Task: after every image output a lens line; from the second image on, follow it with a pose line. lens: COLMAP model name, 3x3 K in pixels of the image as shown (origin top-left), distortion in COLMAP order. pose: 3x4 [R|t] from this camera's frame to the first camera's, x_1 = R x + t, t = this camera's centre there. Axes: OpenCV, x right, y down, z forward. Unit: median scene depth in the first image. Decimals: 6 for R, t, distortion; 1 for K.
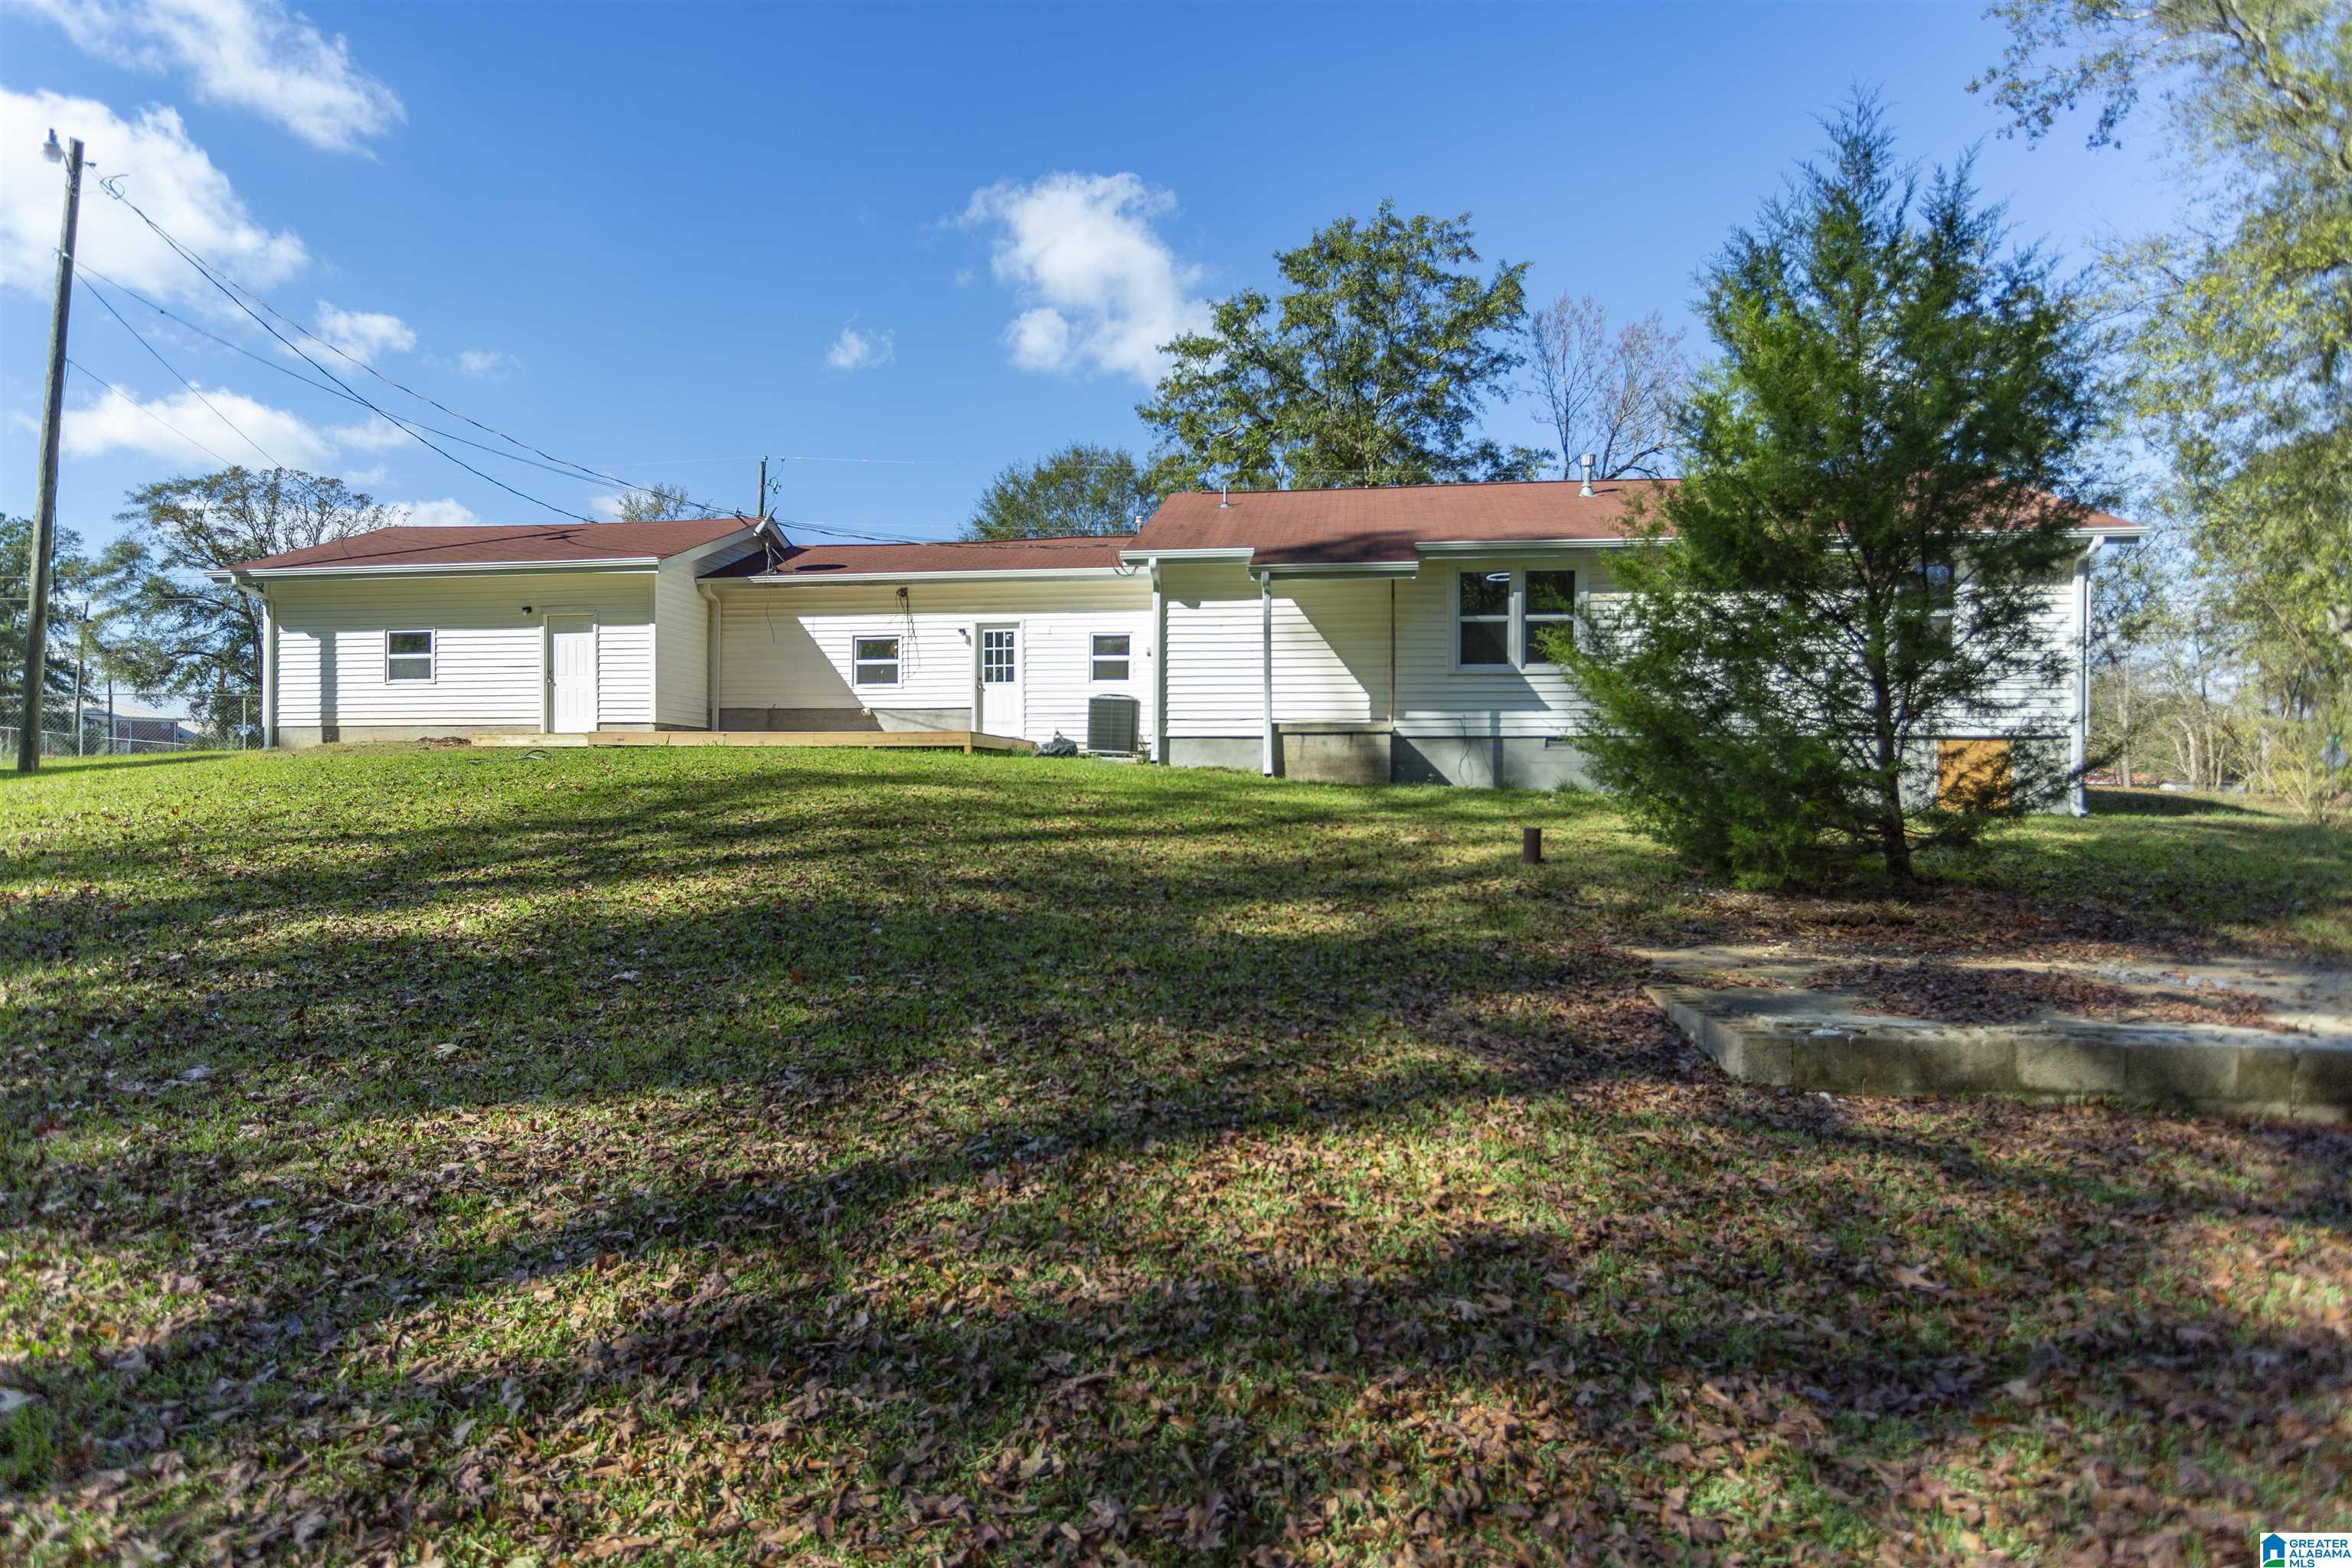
lens RADIAL K [[1278.5, 0, 1178.2], [0, 1278.5, 795.3], [0, 0, 1]] dist [0.001492, 0.000127]
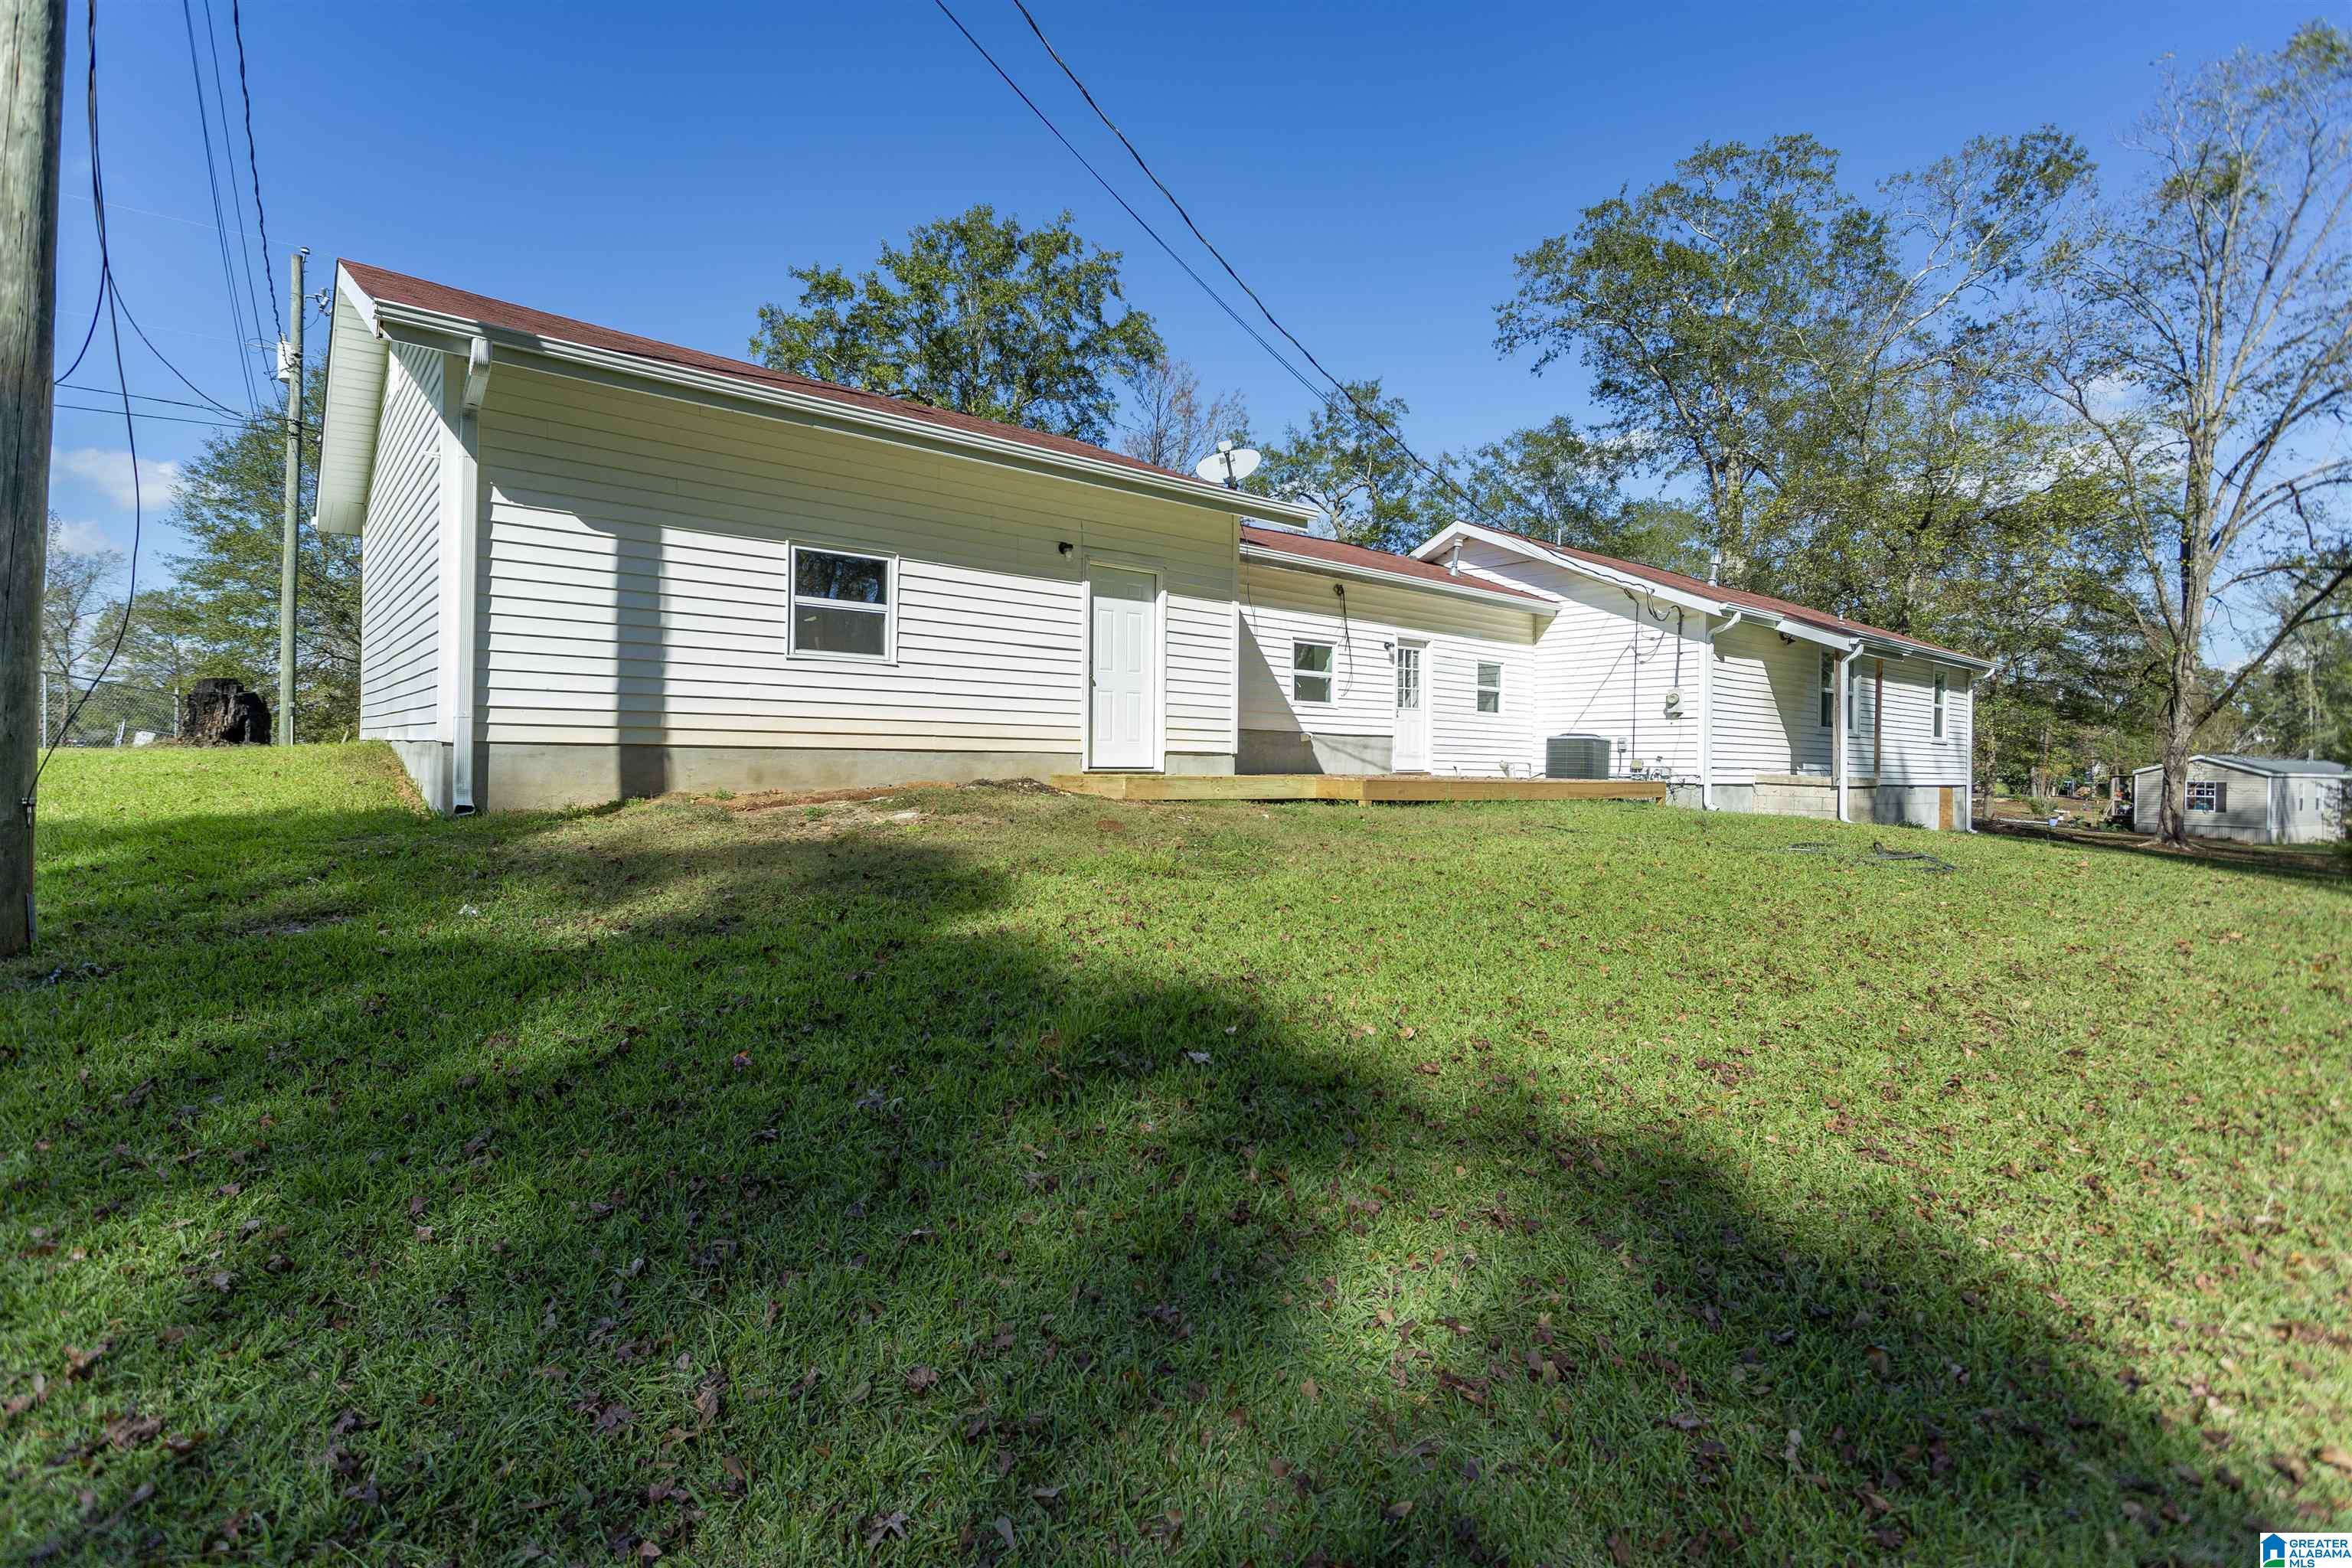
lens RADIAL K [[1128.6, 0, 1181.3], [0, 1128.6, 770.8], [0, 0, 1]] dist [0.003228, 0.003160]
pose [[0.649582, -0.000529, 0.760292, -0.835348], [-0.006366, 0.999961, 0.006135, -0.049394], [-0.760265, -0.008825, 0.649553, 0.623753]]
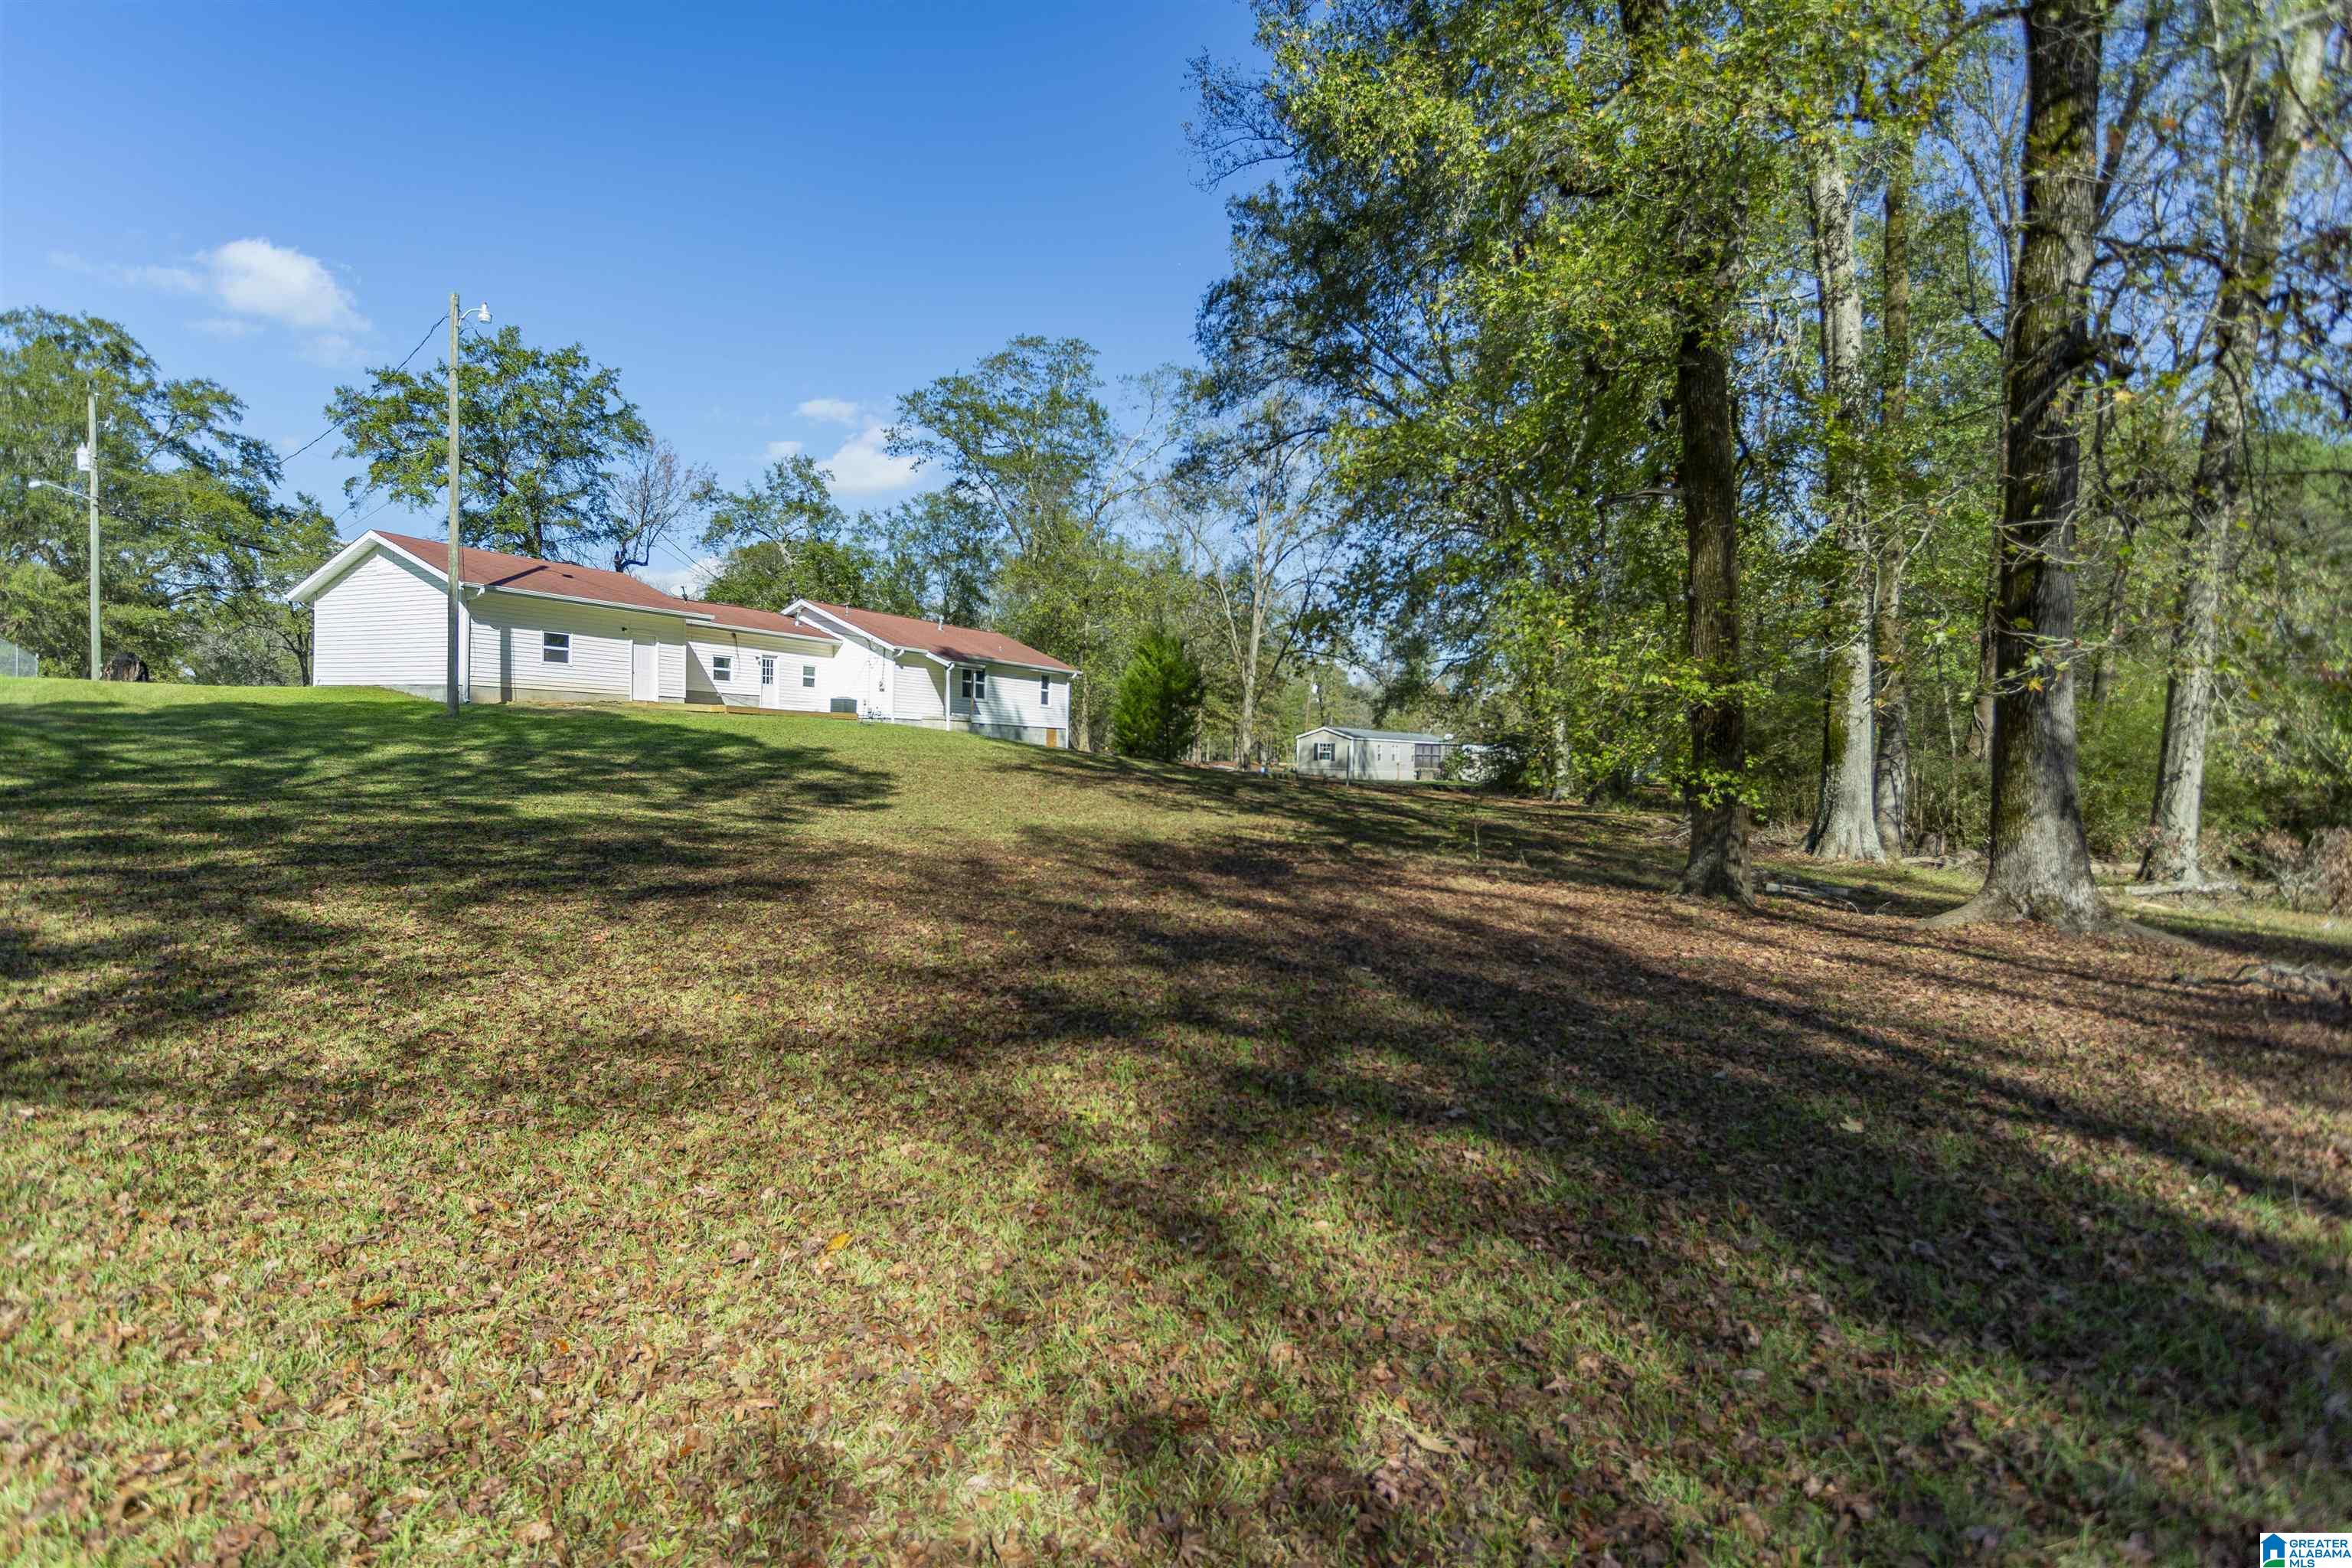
lens RADIAL K [[1198.2, 0, 1184.5], [0, 1198.2, 782.6], [0, 0, 1]] dist [-0.001340, 0.001109]
pose [[0.293581, -0.020700, 0.955710, -1.832714], [-0.013121, 0.999584, 0.025681, 0.013935], [-0.955844, -0.020080, 0.293187, -0.228754]]
